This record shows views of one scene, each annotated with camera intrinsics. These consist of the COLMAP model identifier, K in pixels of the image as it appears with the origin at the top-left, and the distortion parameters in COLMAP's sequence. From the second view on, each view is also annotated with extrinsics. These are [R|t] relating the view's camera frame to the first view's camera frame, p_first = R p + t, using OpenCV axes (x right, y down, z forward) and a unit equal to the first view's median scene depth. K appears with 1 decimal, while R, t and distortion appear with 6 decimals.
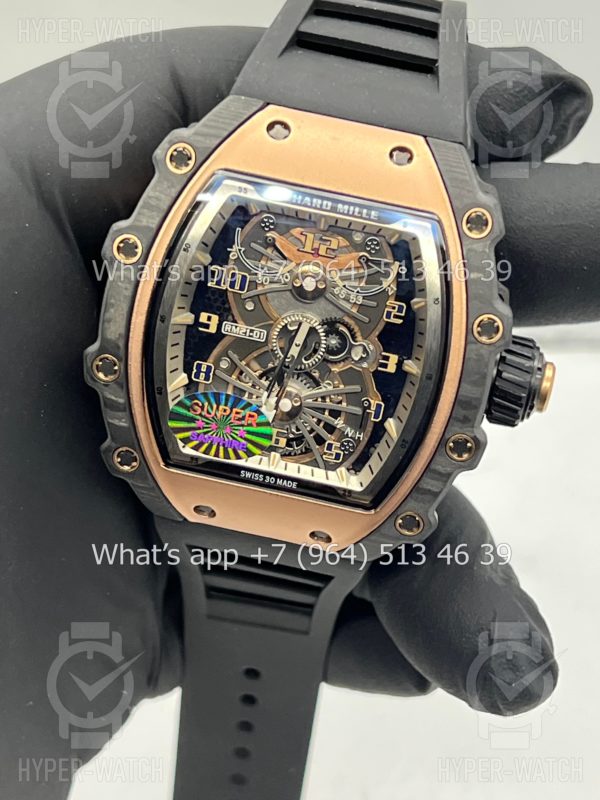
lens RADIAL K [[1873.2, 0, 300.1], [0, 1873.2, 396.9], [0, 0, 1]] dist [0.212259, 0.000000]
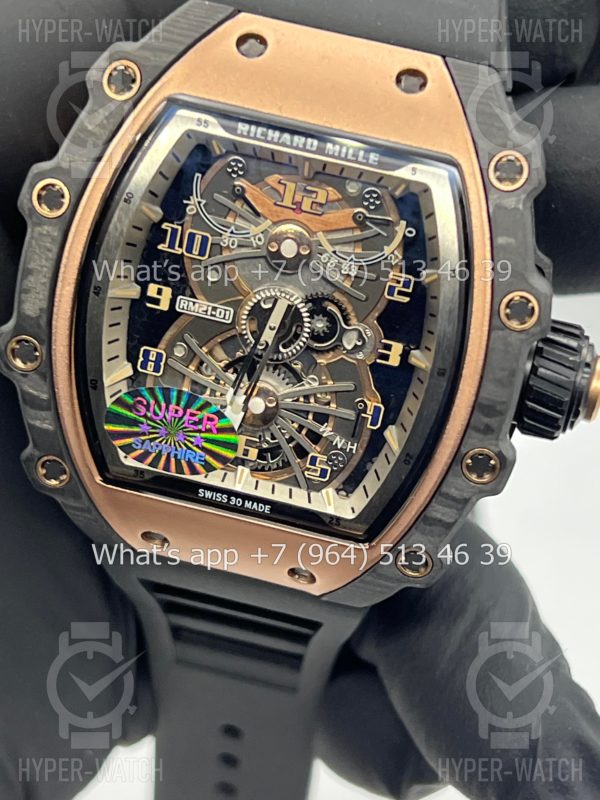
lens RADIAL K [[1873.2, 0, 305.6], [0, 1873.2, 425.9], [0, 0, 1]] dist [0.212259, 0.000000]
pose [[0.999146, 0.019677, -0.036324, 0.040991], [-0.018954, 0.999618, 0.020136, -0.003271], [0.036706, -0.019431, 0.999137, 0.230314]]
